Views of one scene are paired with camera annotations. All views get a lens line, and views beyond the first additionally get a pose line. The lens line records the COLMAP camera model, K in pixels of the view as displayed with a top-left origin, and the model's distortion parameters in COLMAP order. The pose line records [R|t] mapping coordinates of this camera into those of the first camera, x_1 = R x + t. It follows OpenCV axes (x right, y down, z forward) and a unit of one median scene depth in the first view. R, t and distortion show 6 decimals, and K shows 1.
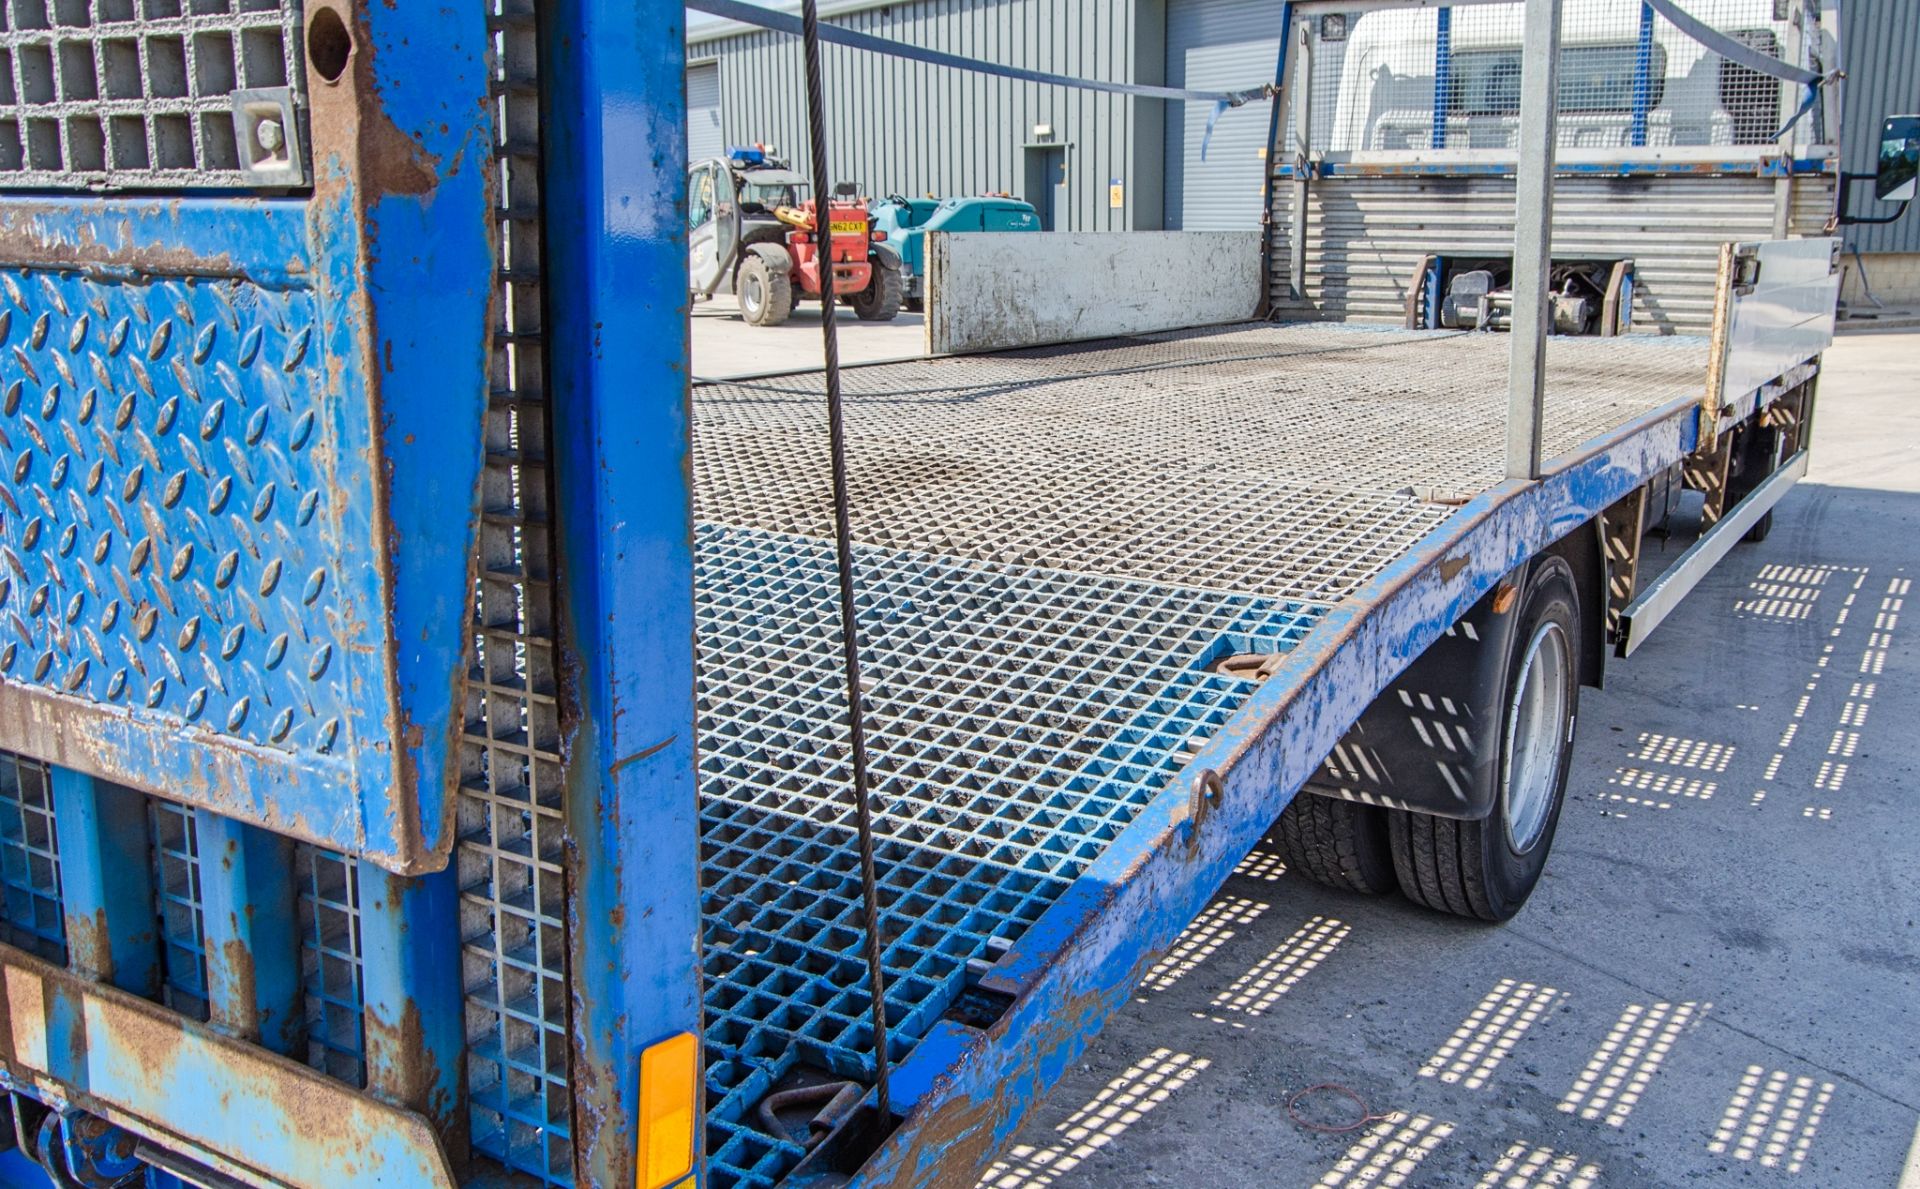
lens RADIAL K [[1682.1, 0, 1112.7], [0, 1682.1, 608.3], [0, 0, 1]] dist [-0.027079, 0.026569]
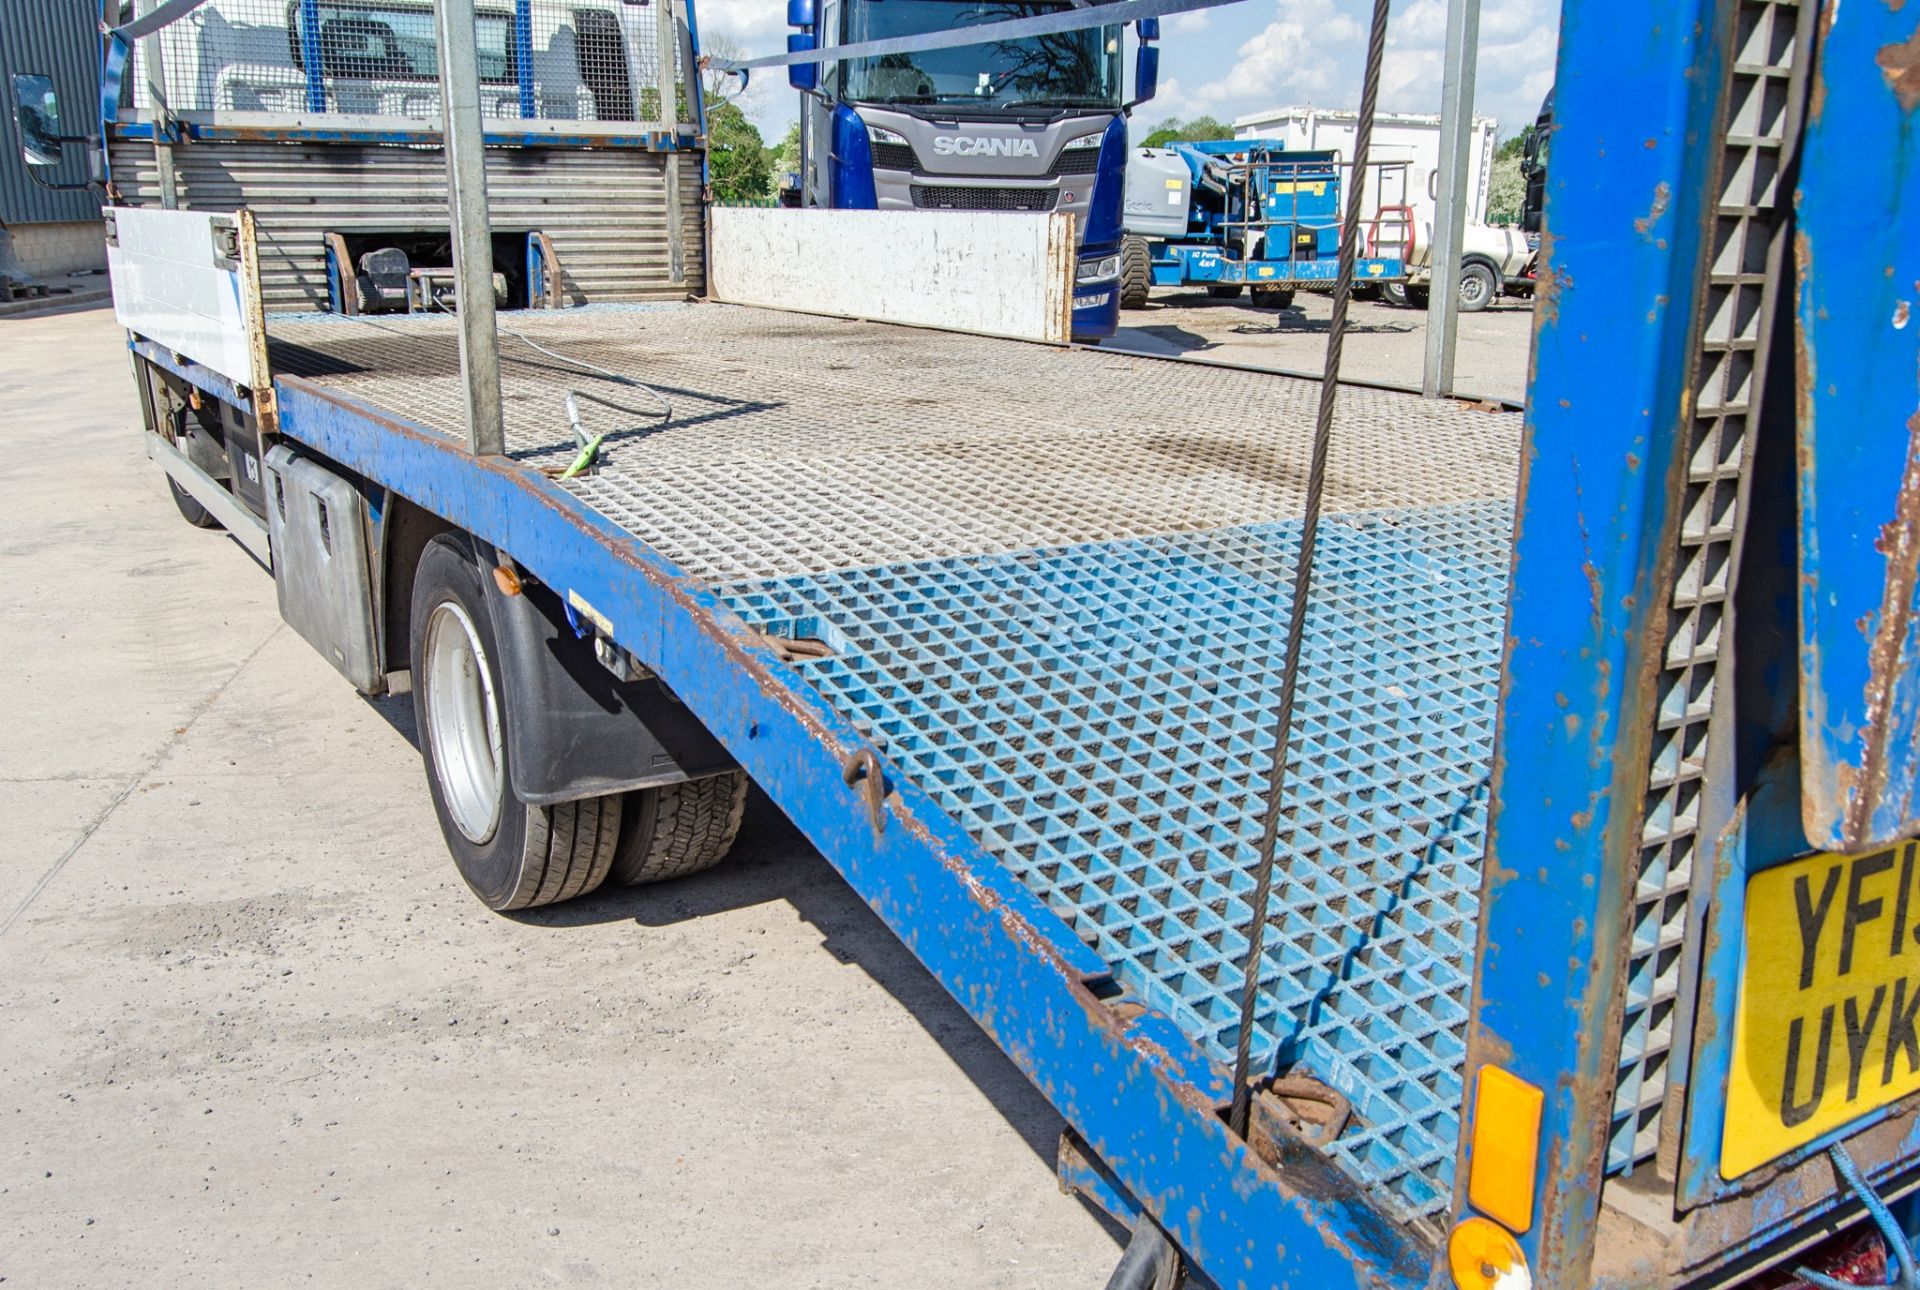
lens RADIAL K [[1663.5, 0, 935.2], [0, 1663.5, 705.7], [0, 0, 1]] dist [-0.021594, 0.023835]
pose [[0.498393, -0.255674, 0.828393, -0.648116], [0.192597, 0.964300, 0.181746, -0.090119], [-0.845288, 0.068965, 0.529842, 0.378646]]
